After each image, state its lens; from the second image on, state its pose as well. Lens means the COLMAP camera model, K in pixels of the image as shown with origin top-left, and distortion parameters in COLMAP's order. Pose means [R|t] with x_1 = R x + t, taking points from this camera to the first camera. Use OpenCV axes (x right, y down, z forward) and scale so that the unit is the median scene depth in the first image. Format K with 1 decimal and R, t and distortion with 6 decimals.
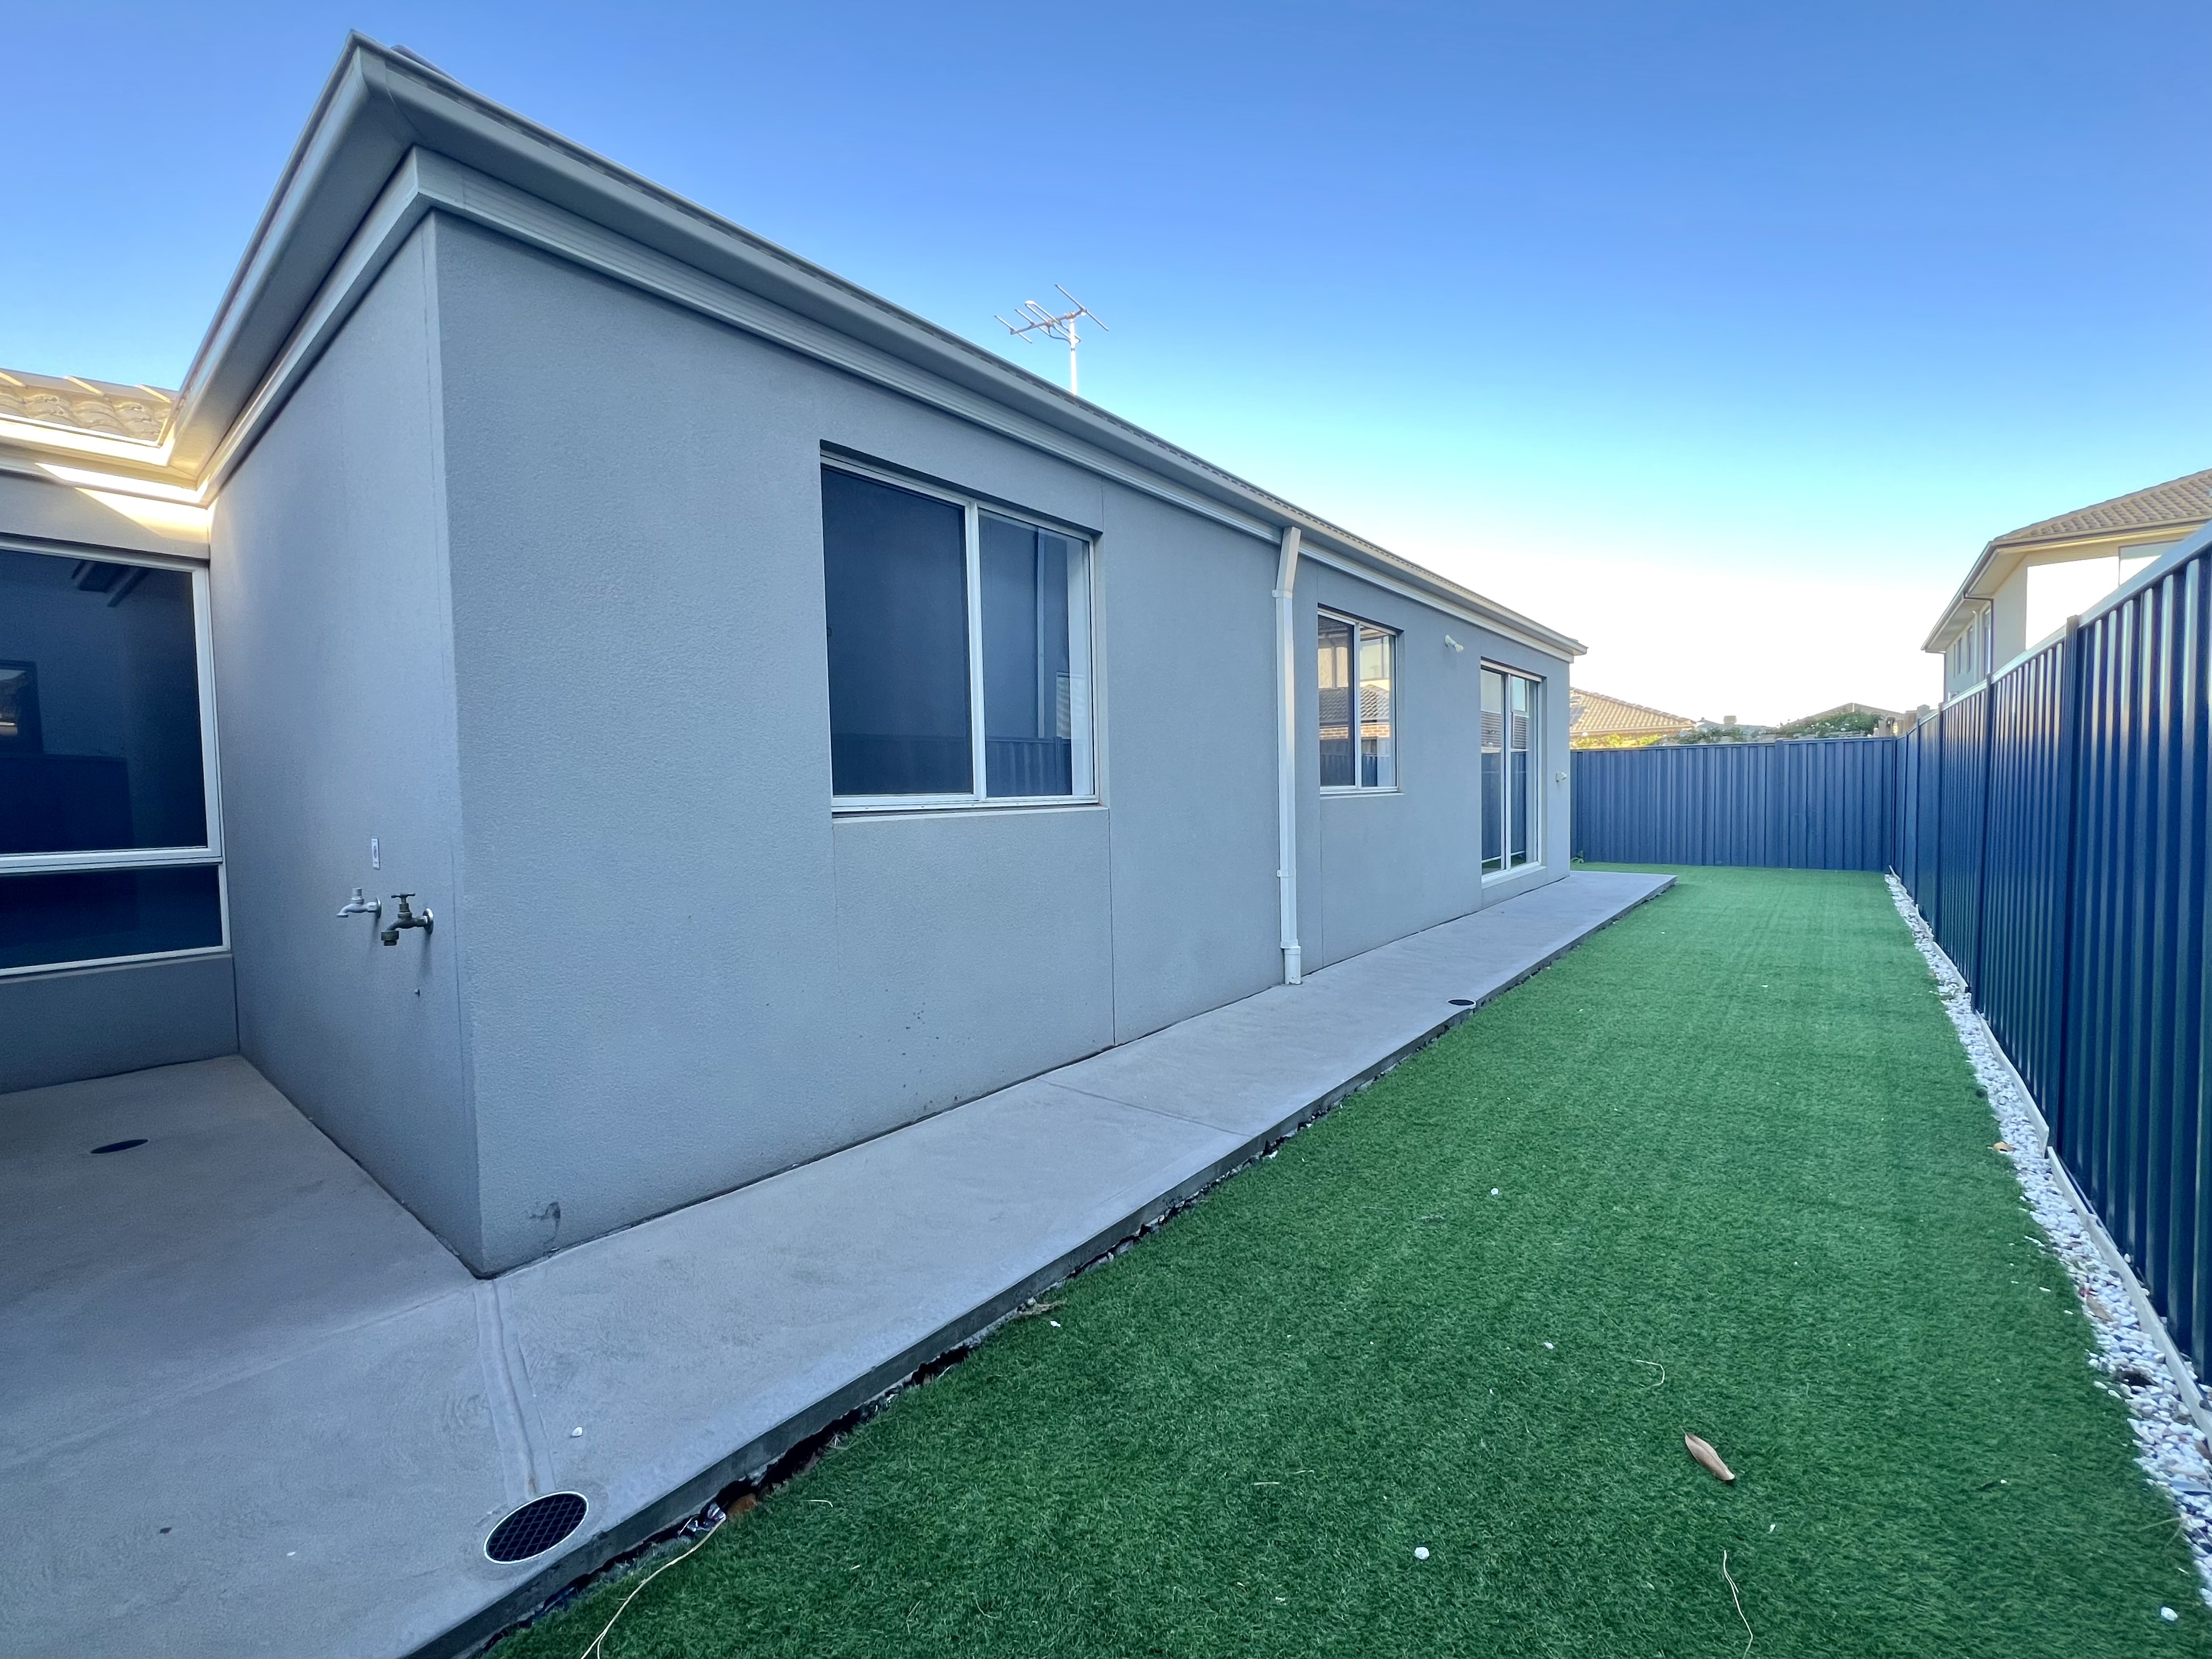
lens RADIAL K [[904.9, 0, 1106.0], [0, 904.9, 829.5], [0, 0, 1]] dist [0.001217, 0.000230]
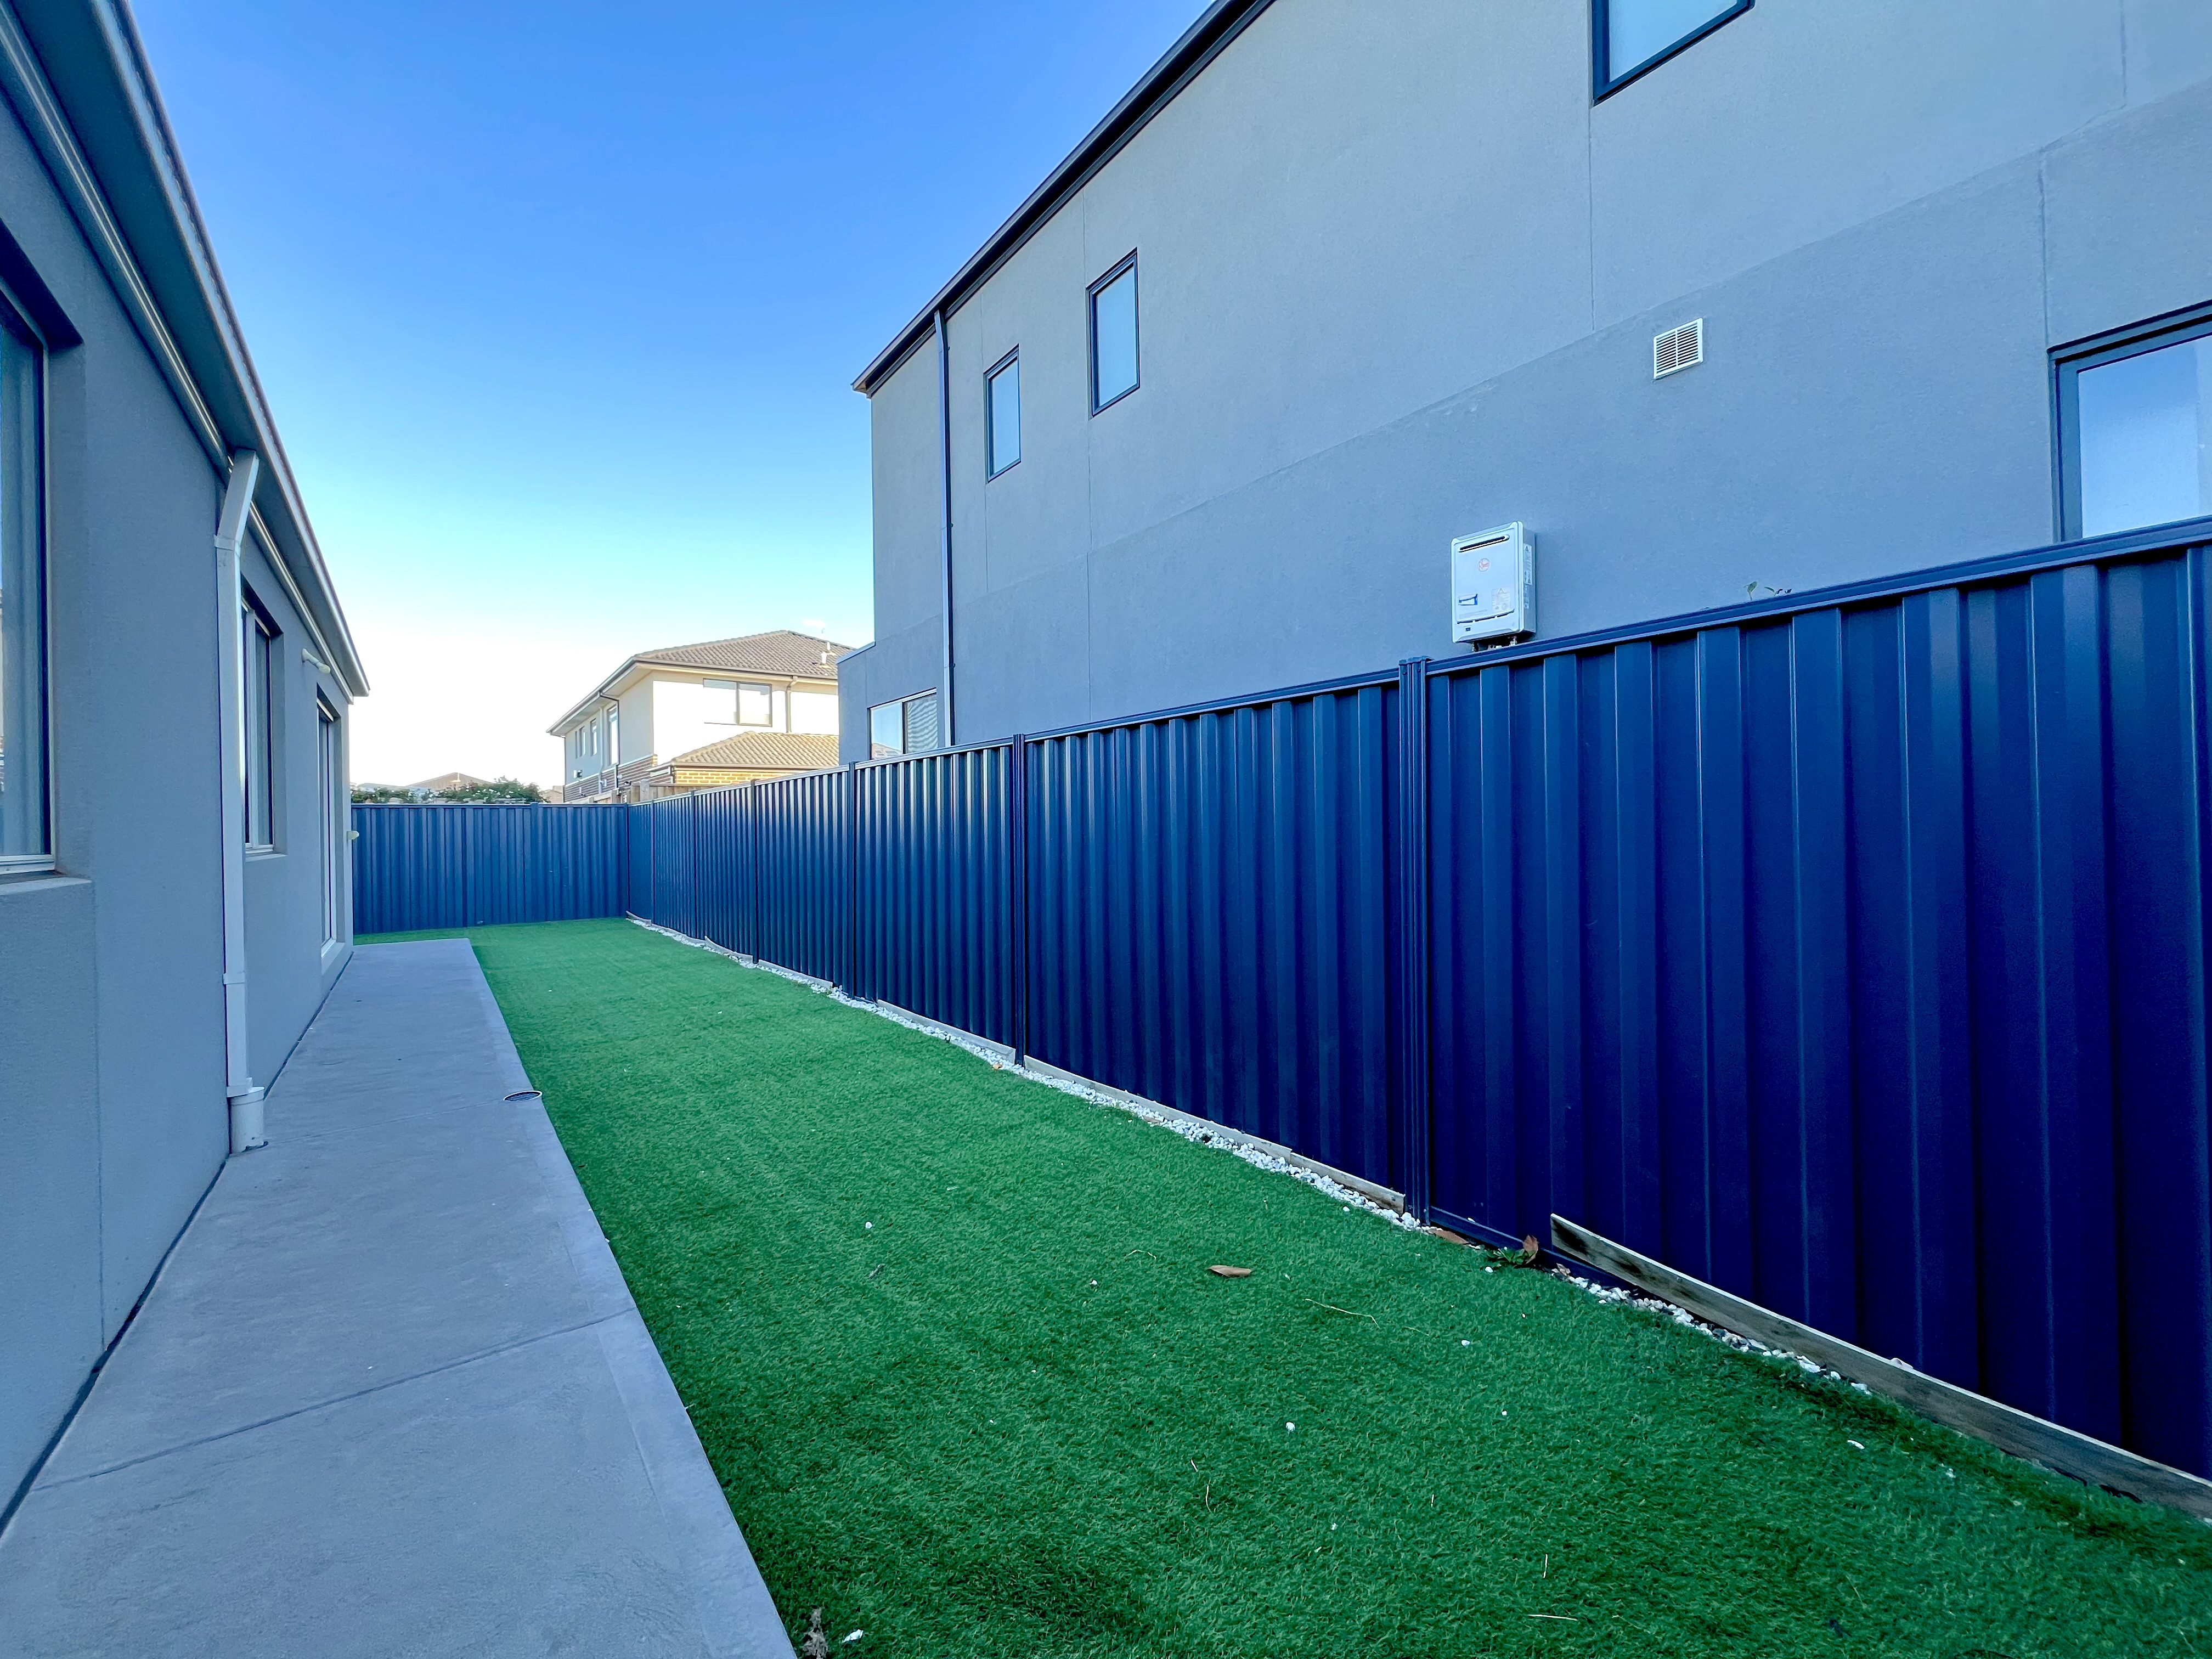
lens RADIAL K [[881.2, 0, 1084.9], [0, 881.2, 825.3], [0, 0, 1]] dist [-0.000220, -0.000061]
pose [[0.245989, 0.015665, 0.969146, -0.283861], [0.057501, 0.997873, -0.030724, -0.005537], [-0.967566, 0.063284, 0.244565, 0.283674]]
